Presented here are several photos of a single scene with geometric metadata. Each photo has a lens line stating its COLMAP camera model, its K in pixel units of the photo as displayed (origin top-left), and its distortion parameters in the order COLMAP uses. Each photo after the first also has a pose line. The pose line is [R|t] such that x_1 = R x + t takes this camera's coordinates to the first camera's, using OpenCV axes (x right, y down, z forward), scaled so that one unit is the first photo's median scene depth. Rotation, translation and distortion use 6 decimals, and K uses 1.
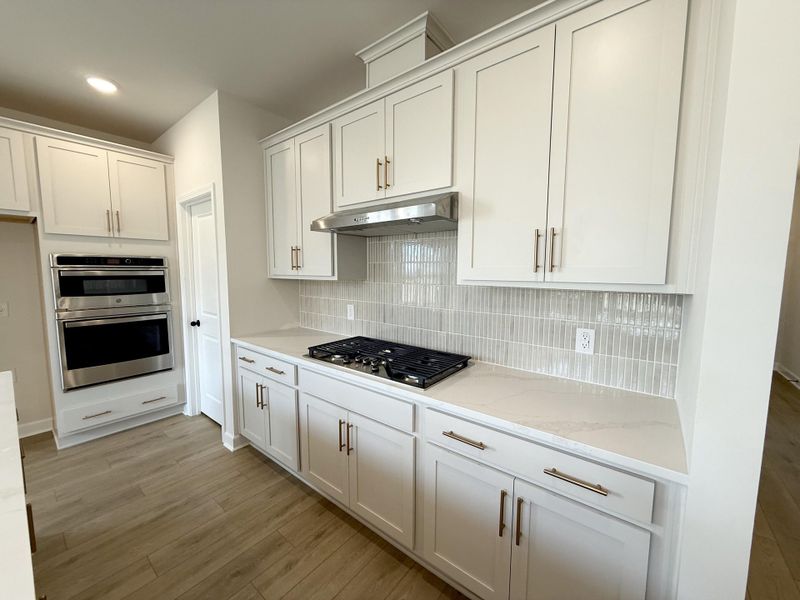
lens RADIAL K [[318.5, 0, 396.9], [0, 318.5, 299.3], [0, 0, 1]] dist [-0.000010, -0.000338]
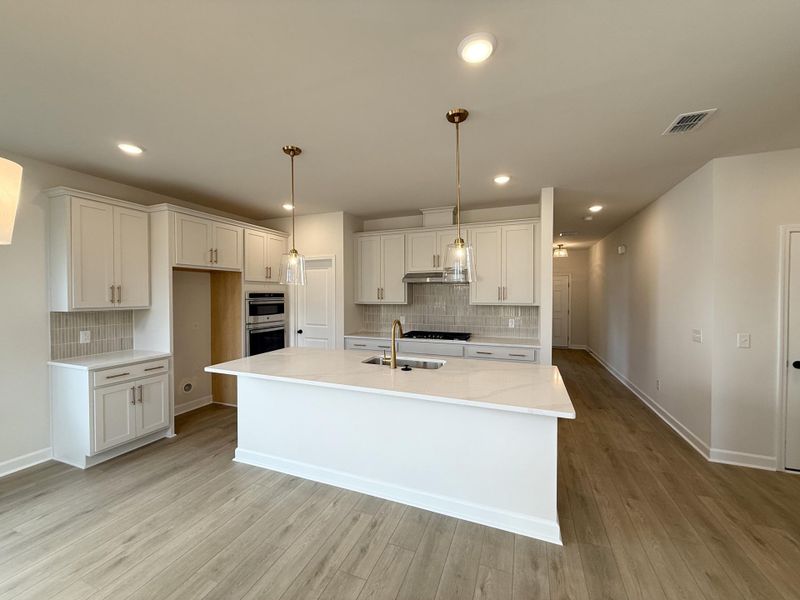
lens RADIAL K [[318.5, 0, 396.9], [0, 318.5, 299.3], [0, 0, 1]] dist [-0.000010, -0.000338]
pose [[0.957510, -0.010920, 0.288192, -0.774935], [0.033071, 0.996848, -0.072107, 0.054328], [-0.286496, 0.078574, 0.954854, -0.928628]]
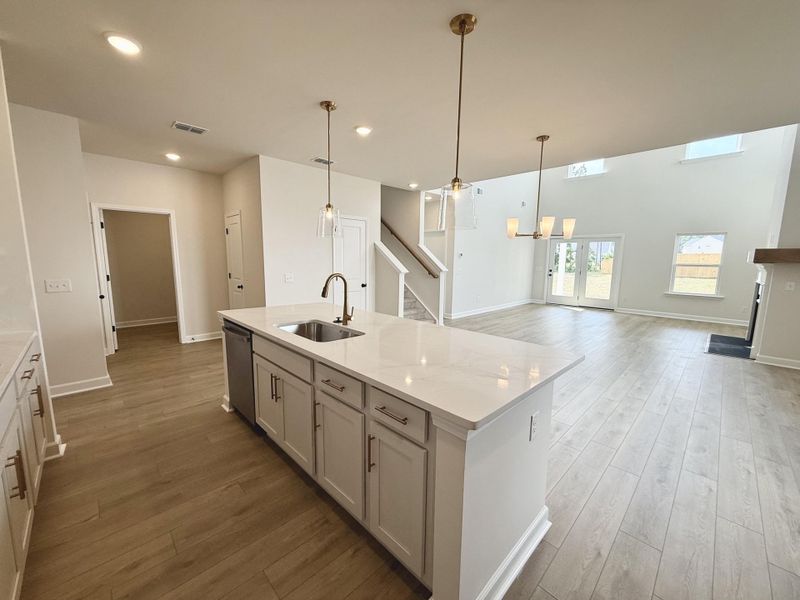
lens RADIAL K [[318.5, 0, 396.9], [0, 318.5, 299.3], [0, 0, 1]] dist [-0.000010, -0.000338]
pose [[-0.992336, -0.031914, 0.119380, -0.754960], [-0.004811, 0.975320, 0.220743, -0.089627], [-0.123478, 0.218477, -0.967998, 1.035288]]
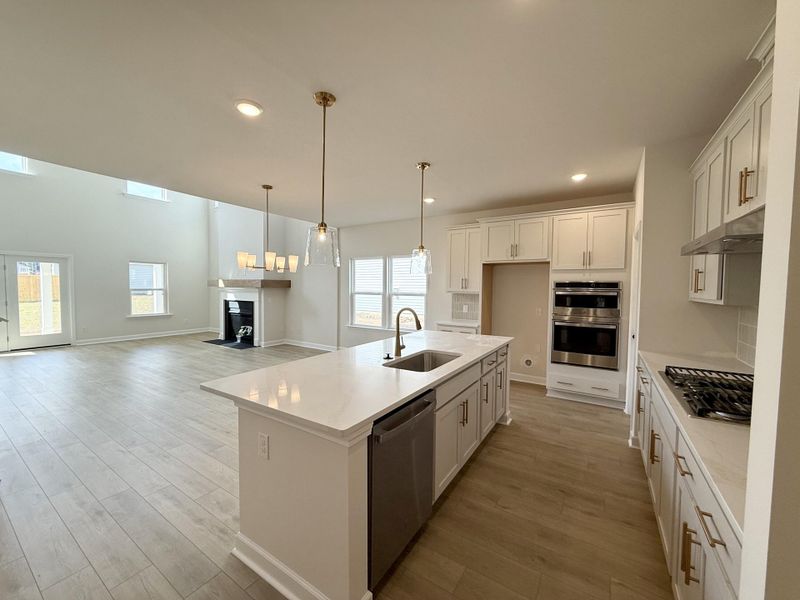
lens RADIAL K [[318.5, 0, 396.9], [0, 318.5, 299.3], [0, 0, 1]] dist [-0.000010, -0.000338]
pose [[0.098065, 0.036180, -0.994522, 0.552375], [-0.100905, 0.994550, 0.026232, -0.004700], [0.990051, 0.097779, 0.101181, -0.015042]]
